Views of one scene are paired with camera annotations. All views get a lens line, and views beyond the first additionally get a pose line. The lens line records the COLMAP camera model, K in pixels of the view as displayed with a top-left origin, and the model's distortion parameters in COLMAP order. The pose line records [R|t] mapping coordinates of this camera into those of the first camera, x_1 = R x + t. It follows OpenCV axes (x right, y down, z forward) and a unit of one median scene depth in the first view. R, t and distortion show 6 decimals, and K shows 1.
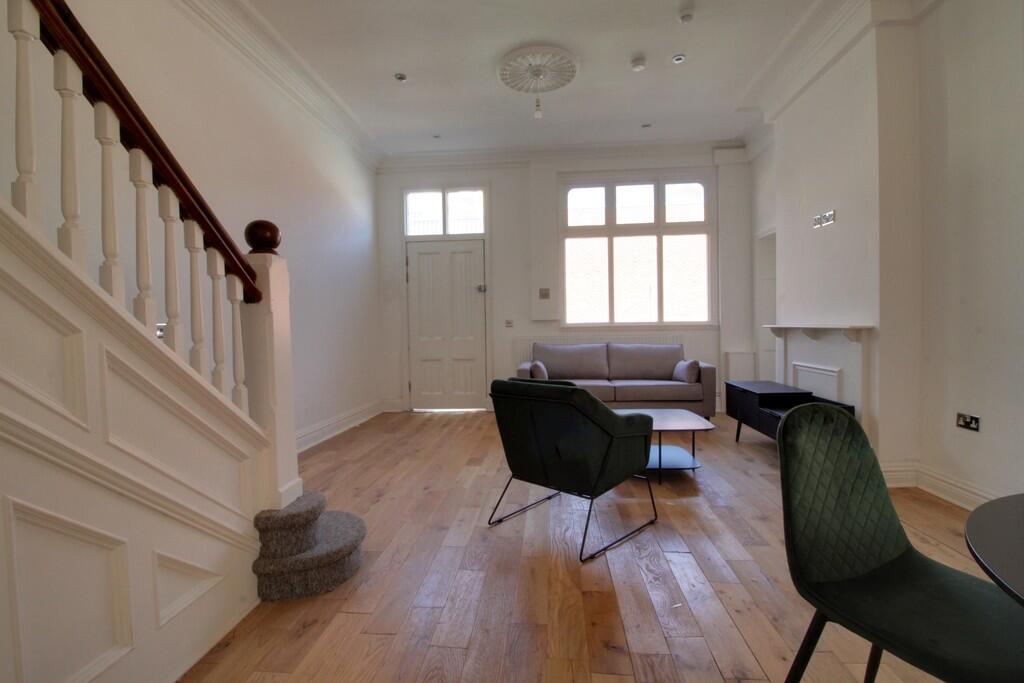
lens RADIAL K [[474.0, 0, 511.1], [0, 474.0, 334.6], [0, 0, 1]] dist [0.003243, -0.015500]
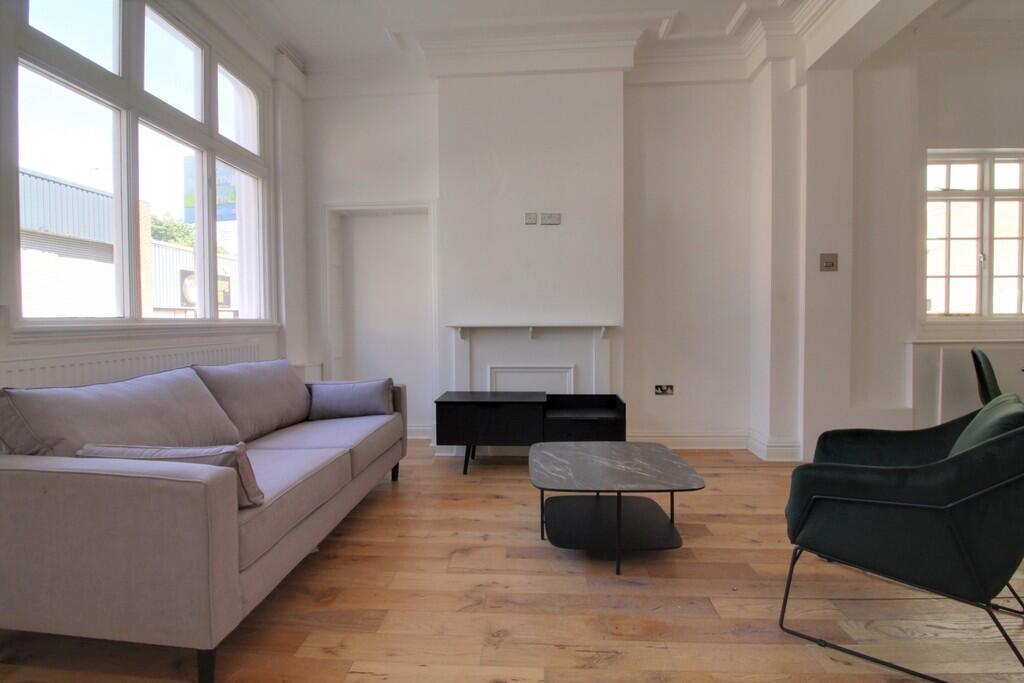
lens RADIAL K [[474.0, 0, 511.1], [0, 474.0, 334.6], [0, 0, 1]] dist [0.003243, -0.015500]
pose [[-0.029093, -0.013987, 0.999479, -0.318462], [0.026831, 0.999531, 0.014768, -0.012801], [-0.999217, 0.027246, -0.028704, 1.006337]]
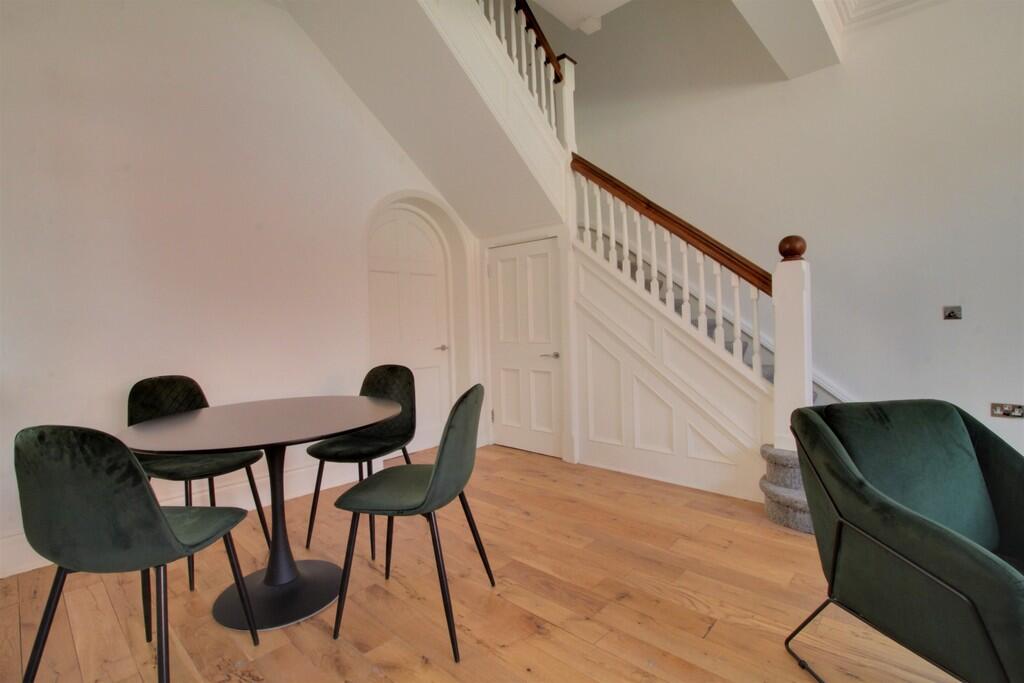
lens RADIAL K [[474.0, 0, 511.1], [0, 474.0, 334.6], [0, 0, 1]] dist [0.003243, -0.015500]
pose [[-0.609189, 0.049035, -0.791507, 0.512212], [0.019370, 0.998709, 0.046963, -0.021515], [0.792788, 0.013278, -0.609352, 0.589761]]
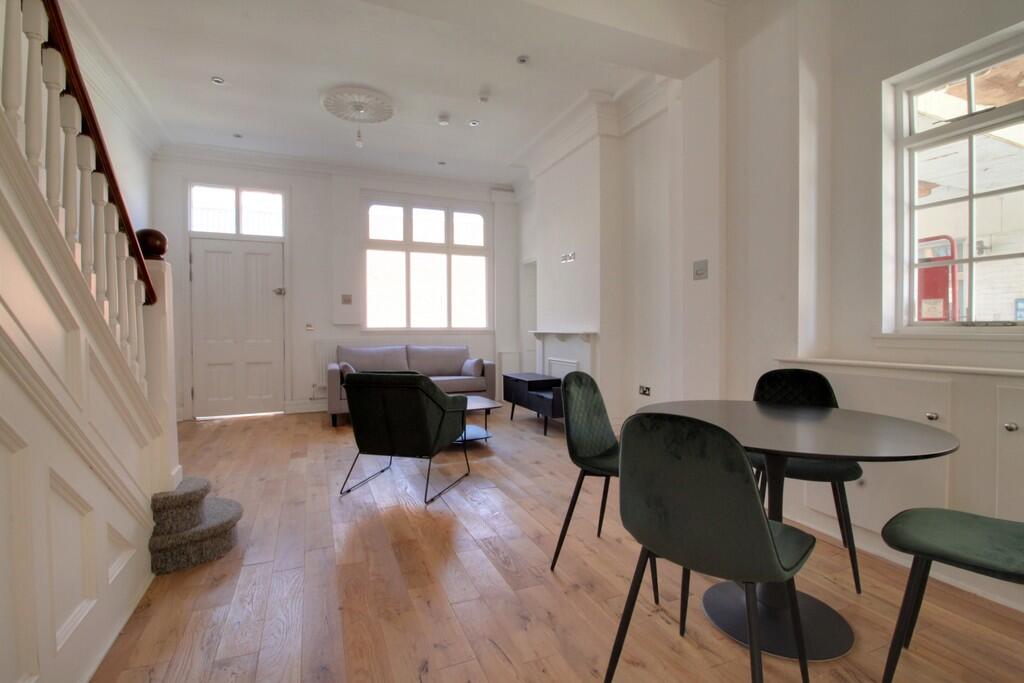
lens RADIAL K [[474.0, 0, 511.1], [0, 474.0, 334.6], [0, 0, 1]] dist [0.003243, -0.015500]
pose [[0.884374, 0.007074, 0.466725, -0.147074], [-0.002075, 0.999935, -0.011223, 0.005904], [-0.466774, 0.008957, 0.884331, -0.172041]]
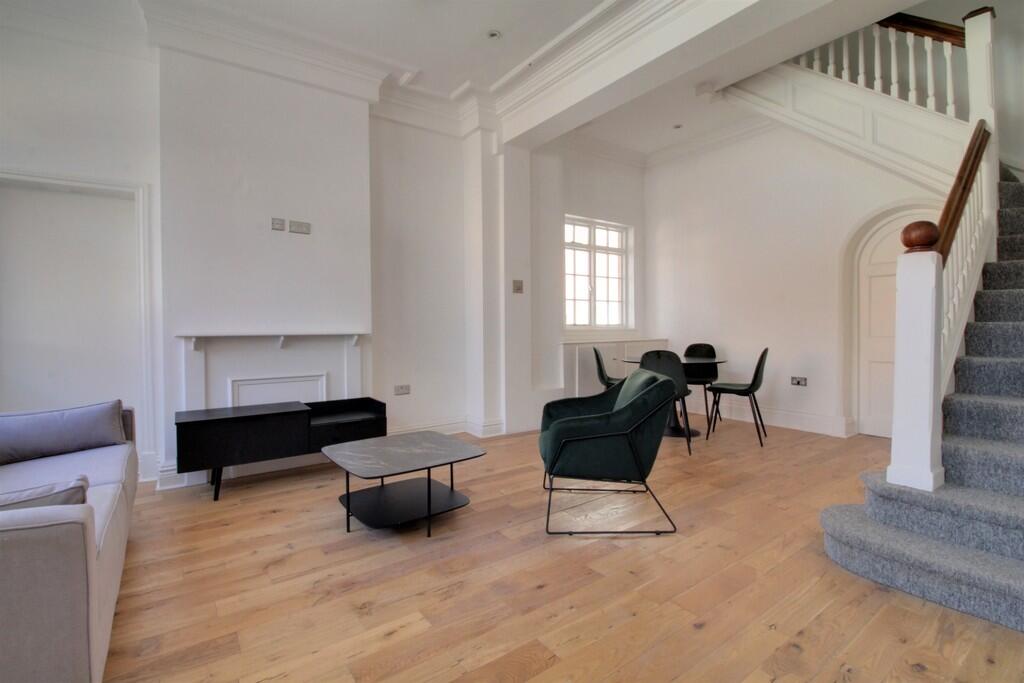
lens RADIAL K [[474.0, 0, 511.1], [0, 474.0, 334.6], [0, 0, 1]] dist [0.003243, -0.015500]
pose [[-0.657588, 0.008923, 0.753325, -0.356749], [0.032234, 0.999347, 0.016300, -0.015741], [-0.752688, 0.035001, -0.657446, 1.199677]]
